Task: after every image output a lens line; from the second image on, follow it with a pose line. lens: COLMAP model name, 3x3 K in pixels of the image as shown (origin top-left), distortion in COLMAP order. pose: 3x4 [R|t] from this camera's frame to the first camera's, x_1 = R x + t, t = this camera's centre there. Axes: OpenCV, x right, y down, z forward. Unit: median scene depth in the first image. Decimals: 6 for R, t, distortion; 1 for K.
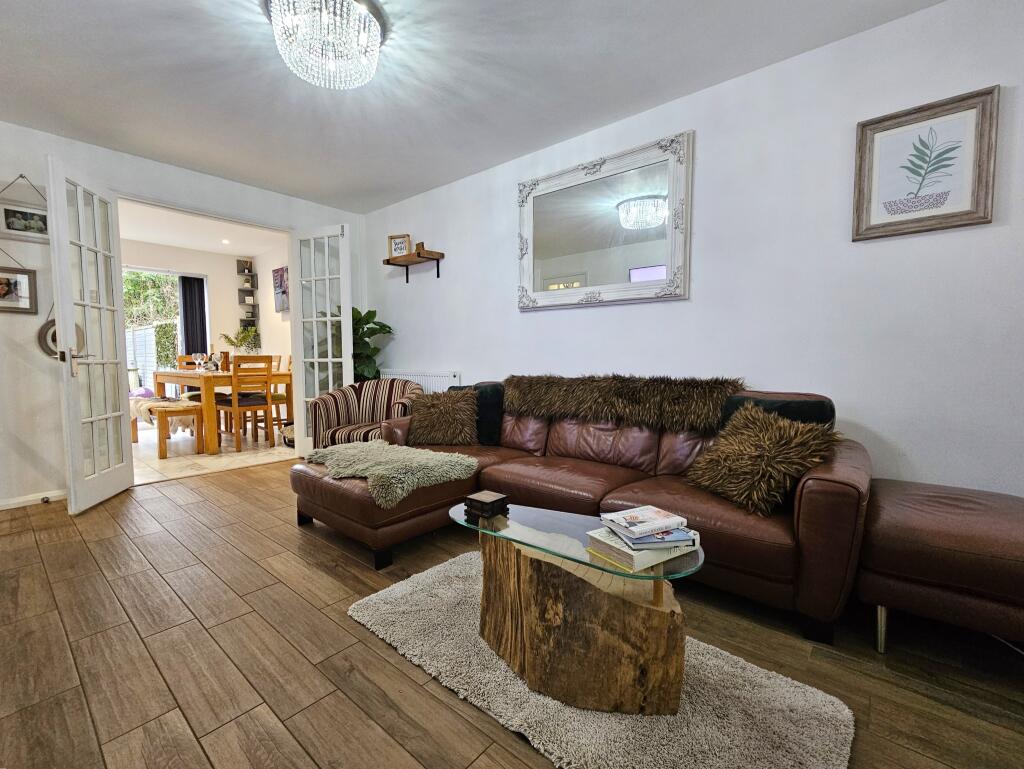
lens RADIAL K [[453.5, 0, 506.2], [0, 453.5, 389.6], [0, 0, 1]] dist [0.000087, 0.000001]
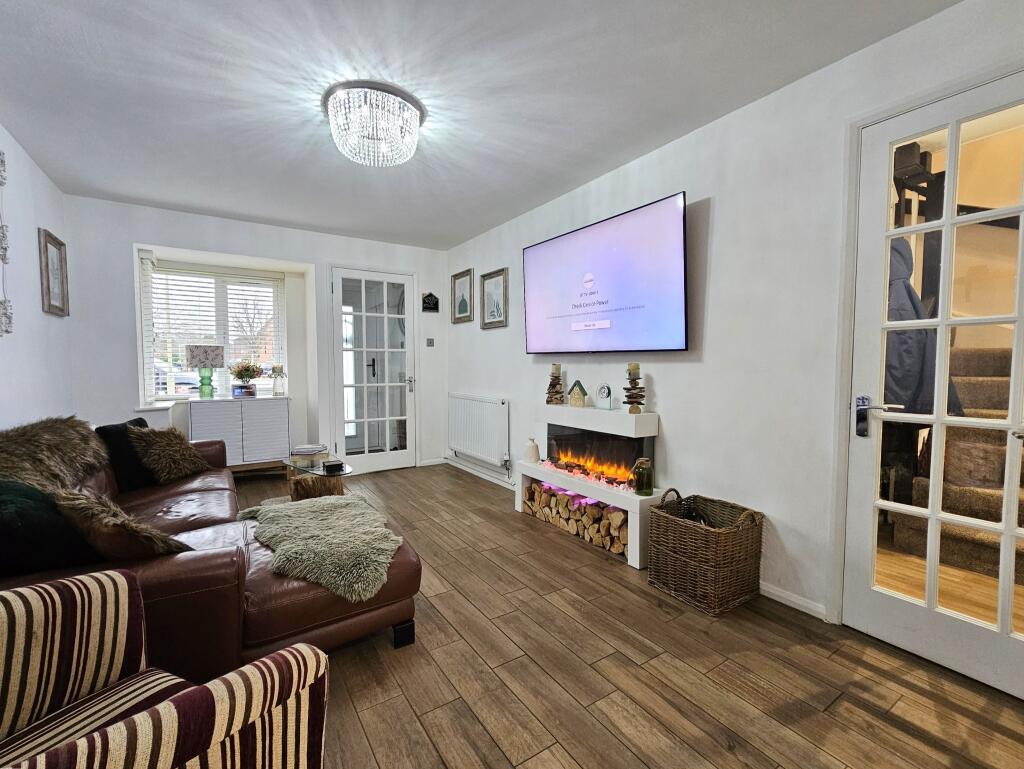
lens RADIAL K [[453.5, 0, 506.2], [0, 453.5, 389.6], [0, 0, 1]] dist [0.000087, 0.000001]
pose [[-0.959936, -0.013469, 0.279895, -0.889863], [0.023284, 0.991556, 0.127571, -0.217958], [-0.279250, 0.128977, -0.951517, 1.781544]]
